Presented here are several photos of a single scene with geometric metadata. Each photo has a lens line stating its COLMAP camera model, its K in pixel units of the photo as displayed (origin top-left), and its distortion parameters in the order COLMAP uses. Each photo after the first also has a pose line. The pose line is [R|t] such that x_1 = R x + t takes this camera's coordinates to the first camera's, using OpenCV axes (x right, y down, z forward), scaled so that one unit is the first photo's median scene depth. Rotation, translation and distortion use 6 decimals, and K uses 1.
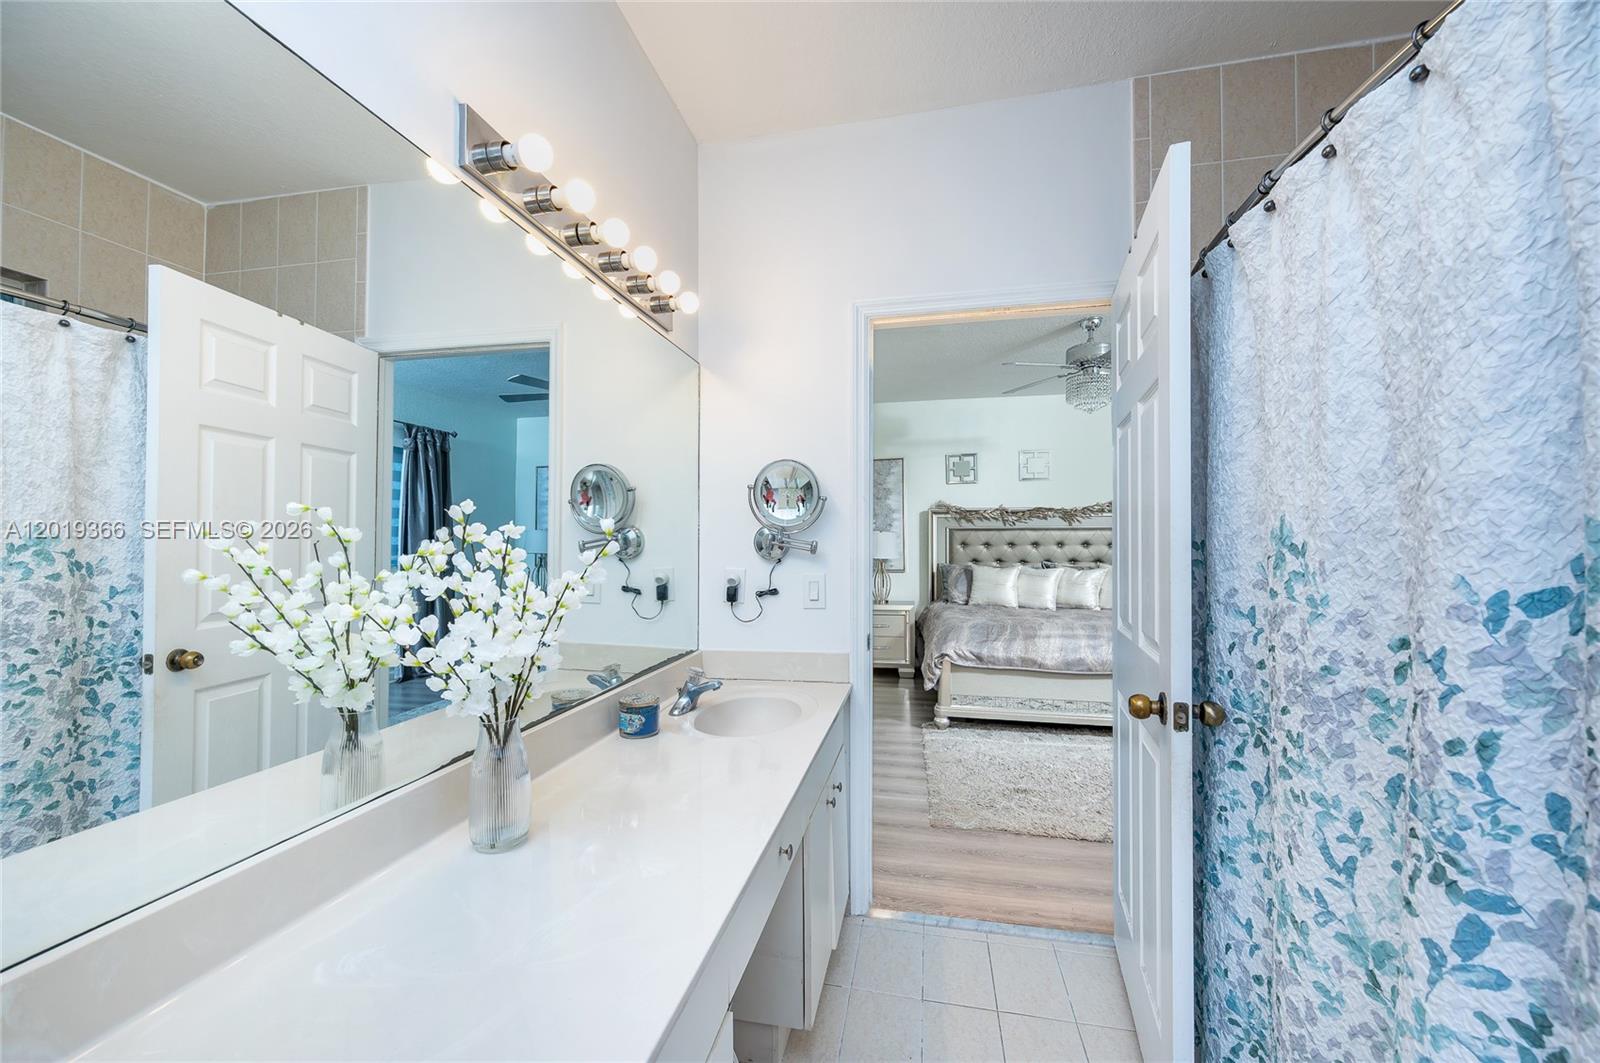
lens RADIAL K [[630.6, 0, 779.4], [0, 630.6, 533.1], [0, 0, 1]] dist [0.000850, 0.000295]
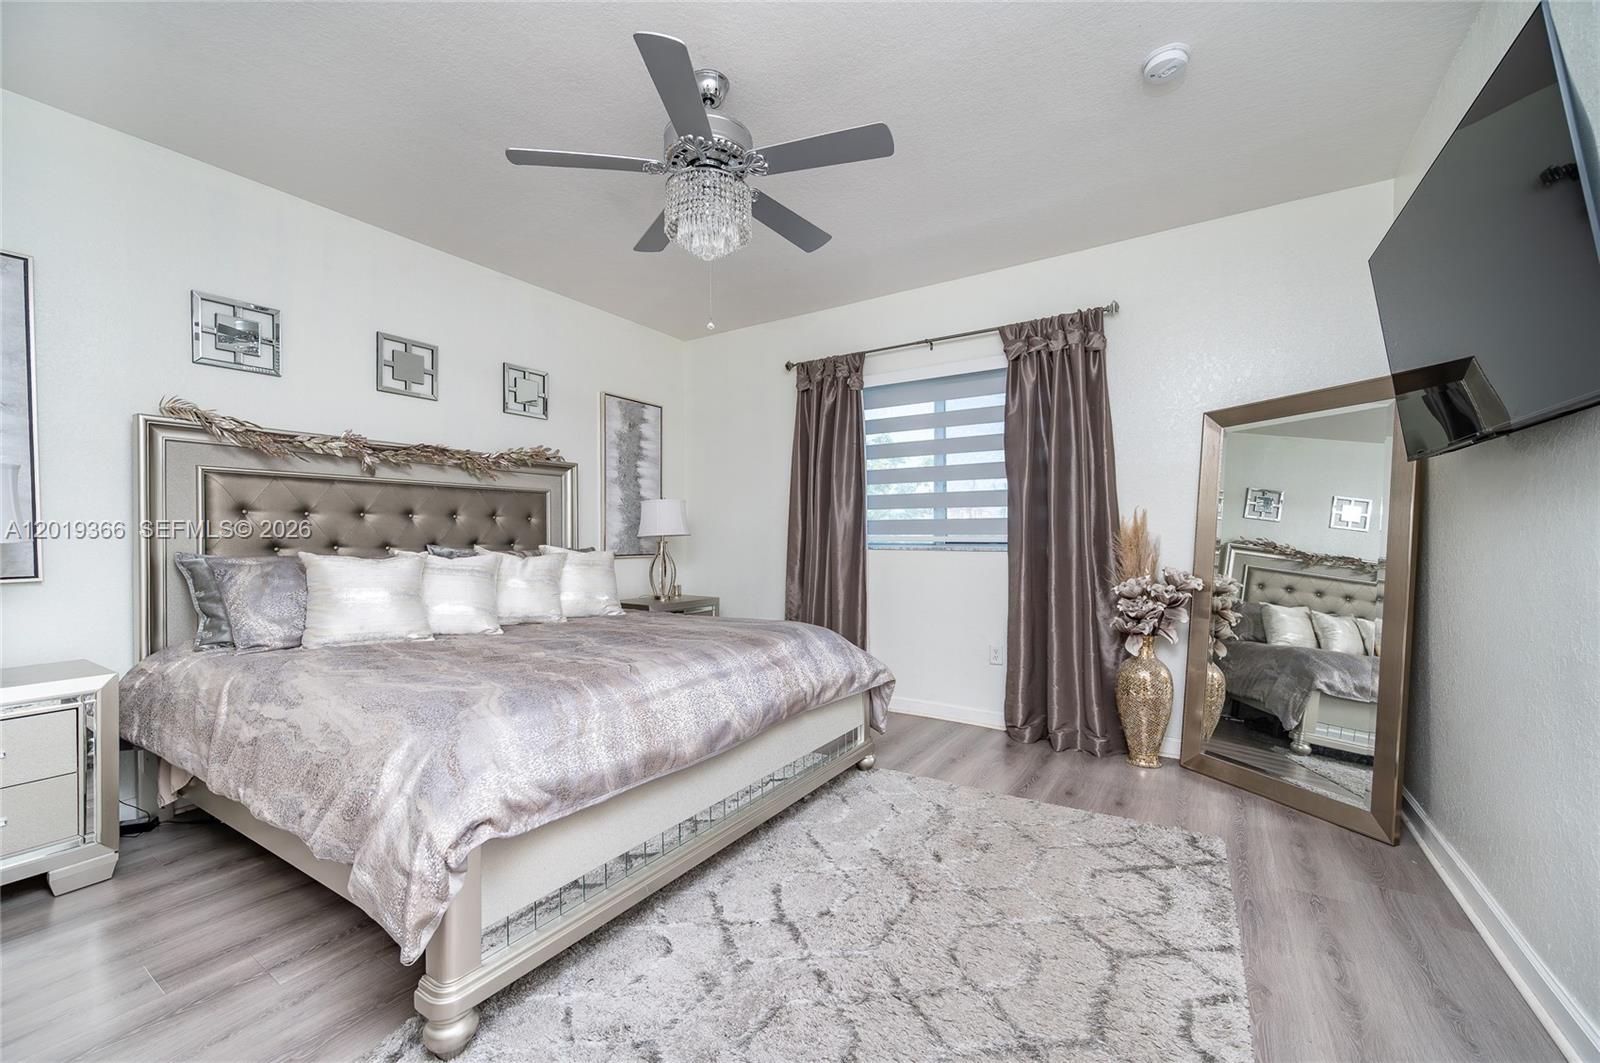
lens RADIAL K [[631.9, 0, 800.0], [0, 631.9, 531.5], [0, 0, 1]] dist [0.000622, 0.000428]
pose [[0.331838, 0.007447, 0.943307, 0.008861], [-0.014313, 0.999893, -0.002859, 0.031739], [-0.943228, -0.012553, 0.331910, 0.547092]]
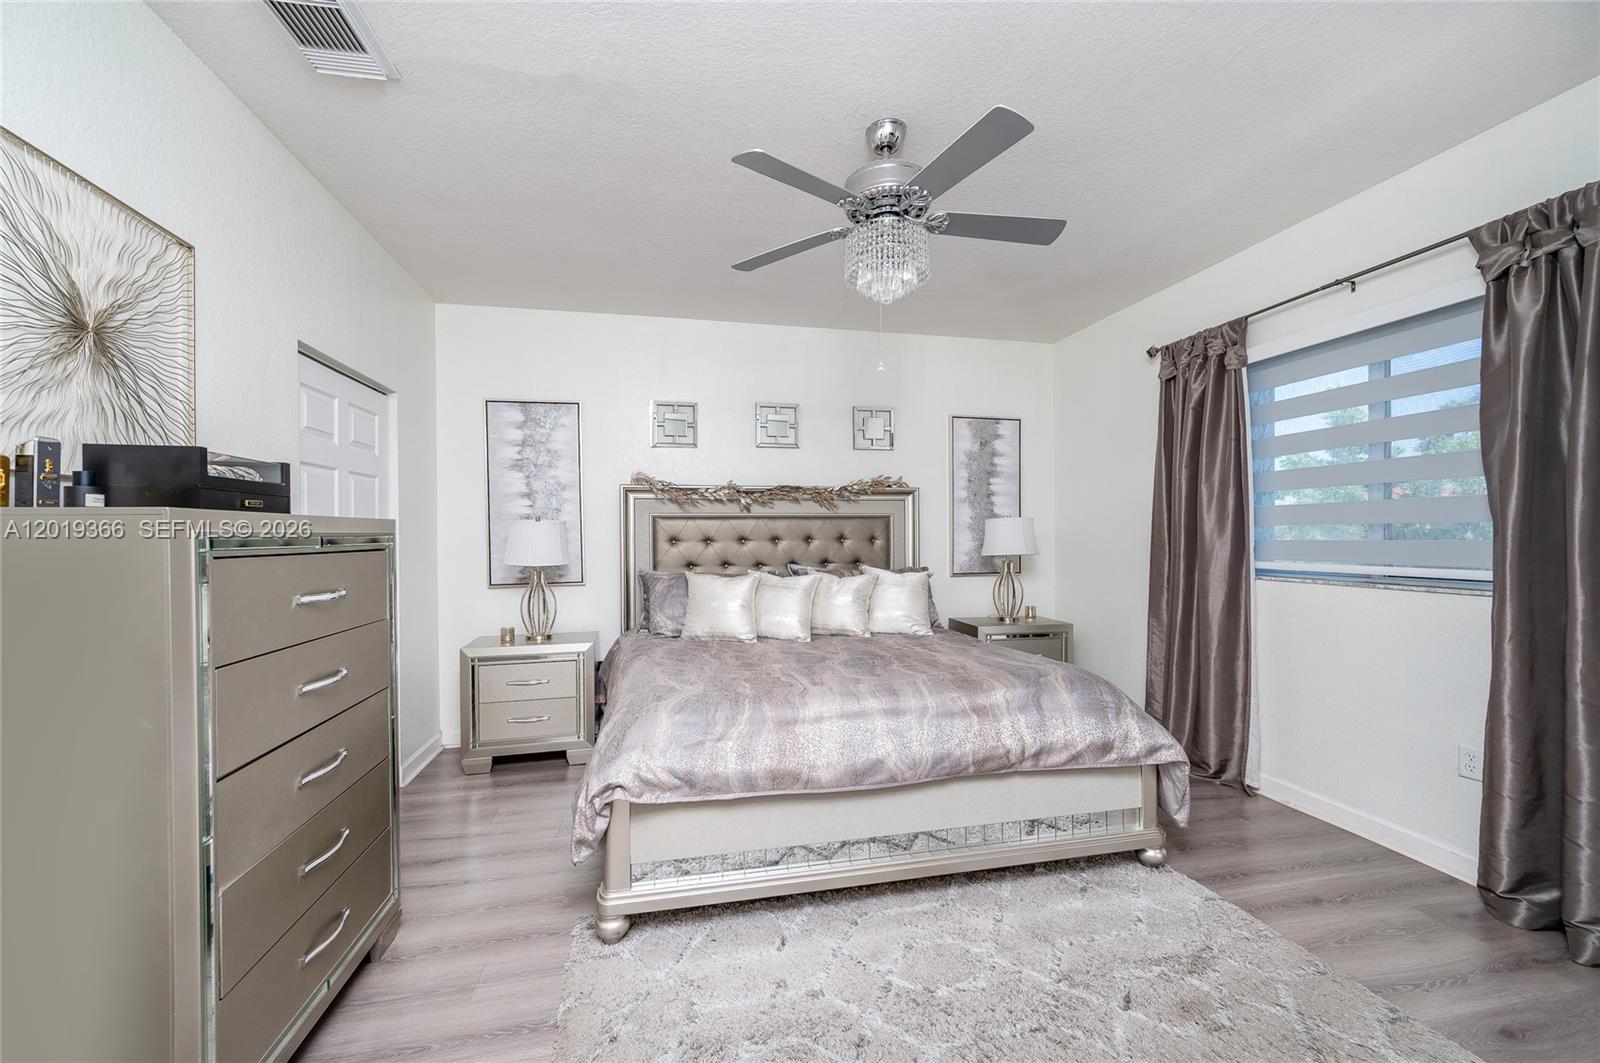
lens RADIAL K [[631.9, 0, 800.0], [0, 631.9, 531.5], [0, 0, 1]] dist [0.000622, 0.000428]
pose [[0.899270, -0.000664, 0.437393, 0.134956], [-0.002392, 0.999976, 0.006436, 0.004743], [-0.437387, -0.006834, 0.899247, 0.394413]]
